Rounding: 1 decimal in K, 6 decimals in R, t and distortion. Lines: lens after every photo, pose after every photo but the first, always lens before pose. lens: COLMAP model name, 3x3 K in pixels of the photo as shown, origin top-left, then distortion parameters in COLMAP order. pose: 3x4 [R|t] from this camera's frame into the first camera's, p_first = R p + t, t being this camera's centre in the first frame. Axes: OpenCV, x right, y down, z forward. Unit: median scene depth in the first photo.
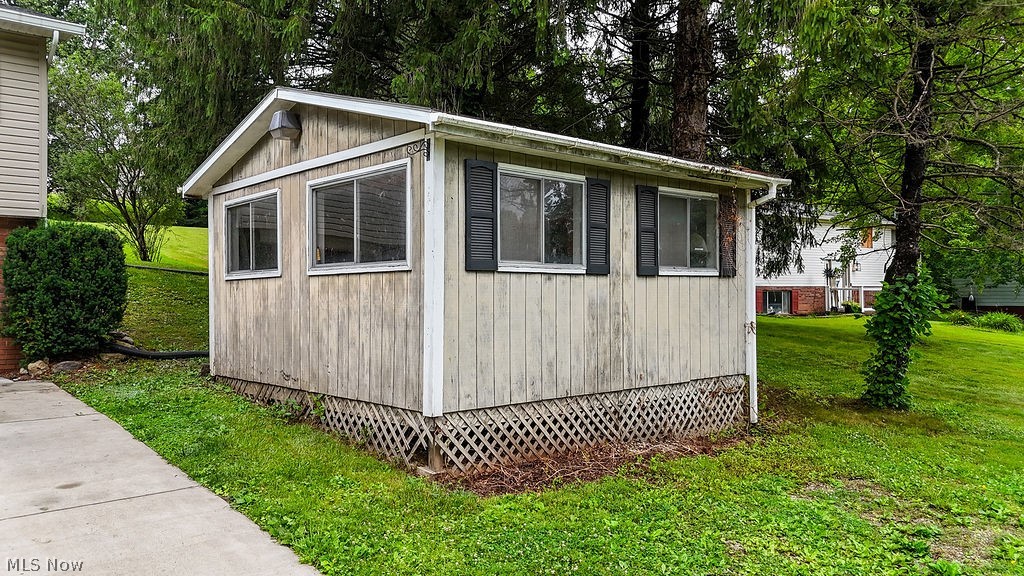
lens RADIAL K [[758.2, 0, 510.7], [0, 758.2, 284.7], [0, 0, 1]] dist [0.080107, -0.059845]
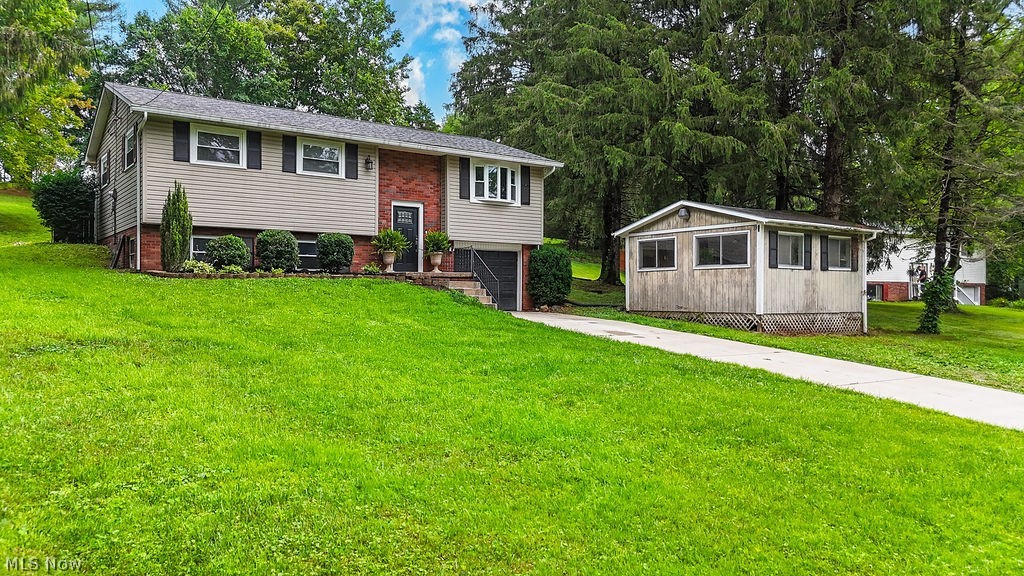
lens RADIAL K [[758.2, 0, 510.7], [0, 758.2, 284.7], [0, 0, 1]] dist [0.080107, -0.059845]
pose [[0.995109, 0.008176, -0.098440, -0.677894], [-0.008091, 0.999966, 0.001267, 0.046453], [0.098447, -0.000464, 0.995142, -1.850748]]
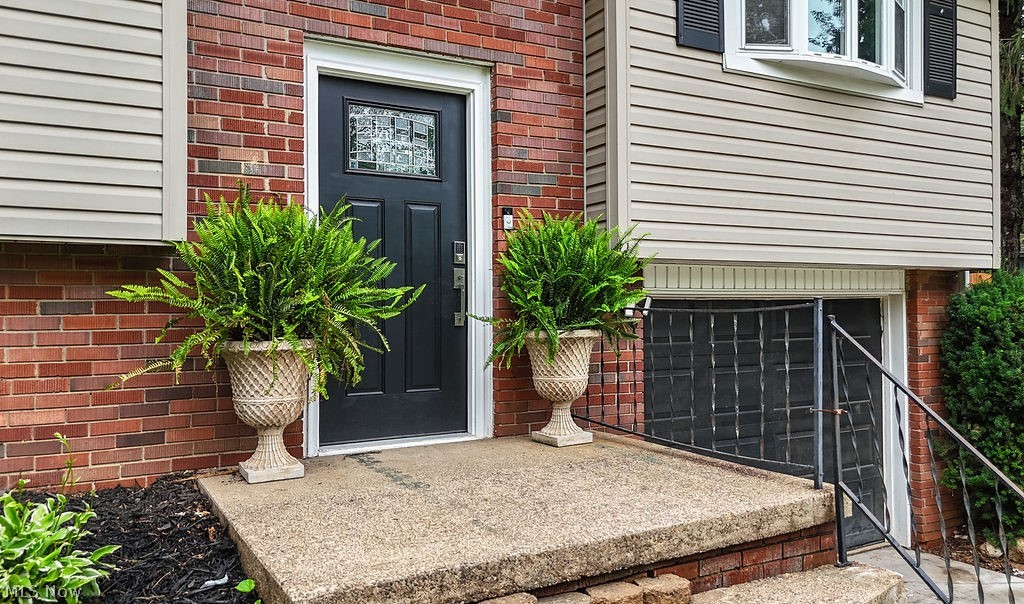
lens RADIAL K [[792.9, 0, 529.8], [0, 792.9, 300.2], [0, 0, 1]] dist [0.051873, 0.000530]
pose [[0.980351, -0.001445, -0.197255, -1.174674], [0.003058, 0.999964, 0.007874, -0.100347], [0.197236, -0.008323, 0.980321, 0.527606]]
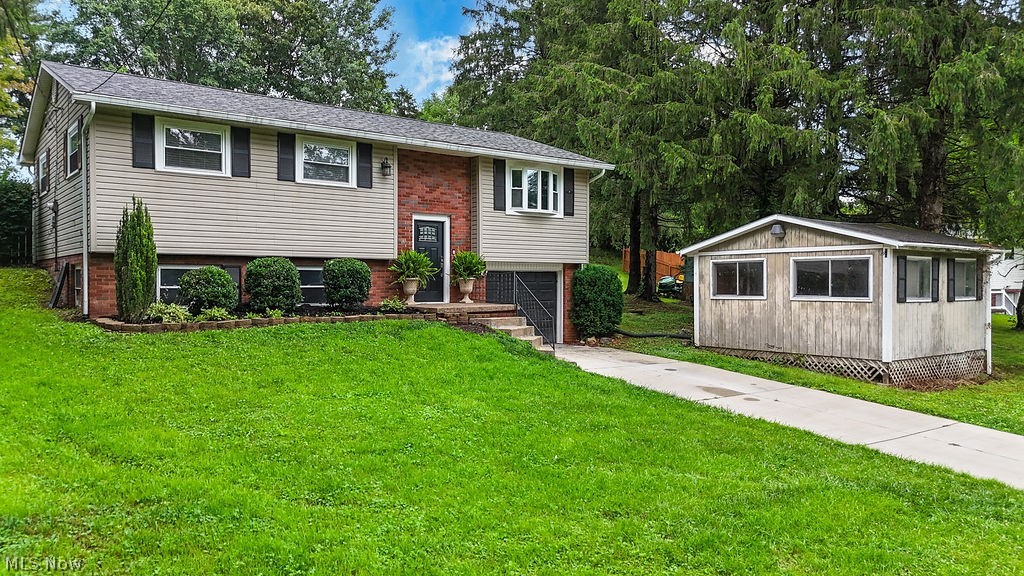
lens RADIAL K [[758.2, 0, 510.7], [0, 758.2, 284.7], [0, 0, 1]] dist [0.080107, -0.059845]
pose [[0.998347, 0.007257, -0.057008, -0.987774], [-0.006216, 0.999811, 0.018420, -0.096653], [0.057131, -0.018036, 0.998204, -1.301445]]
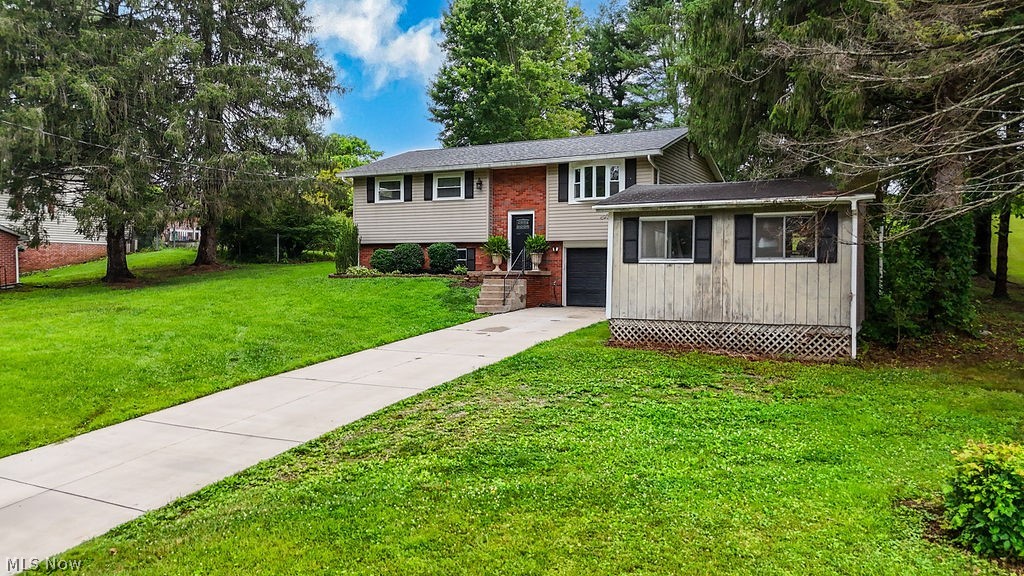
lens RADIAL K [[758.2, 0, 510.7], [0, 758.2, 284.7], [0, 0, 1]] dist [0.080107, -0.059845]
pose [[0.348377, 0.015223, -0.937231, 1.850516], [0.003972, 0.999835, 0.017716, 0.006279], [0.937346, -0.009894, 0.348260, -0.186083]]
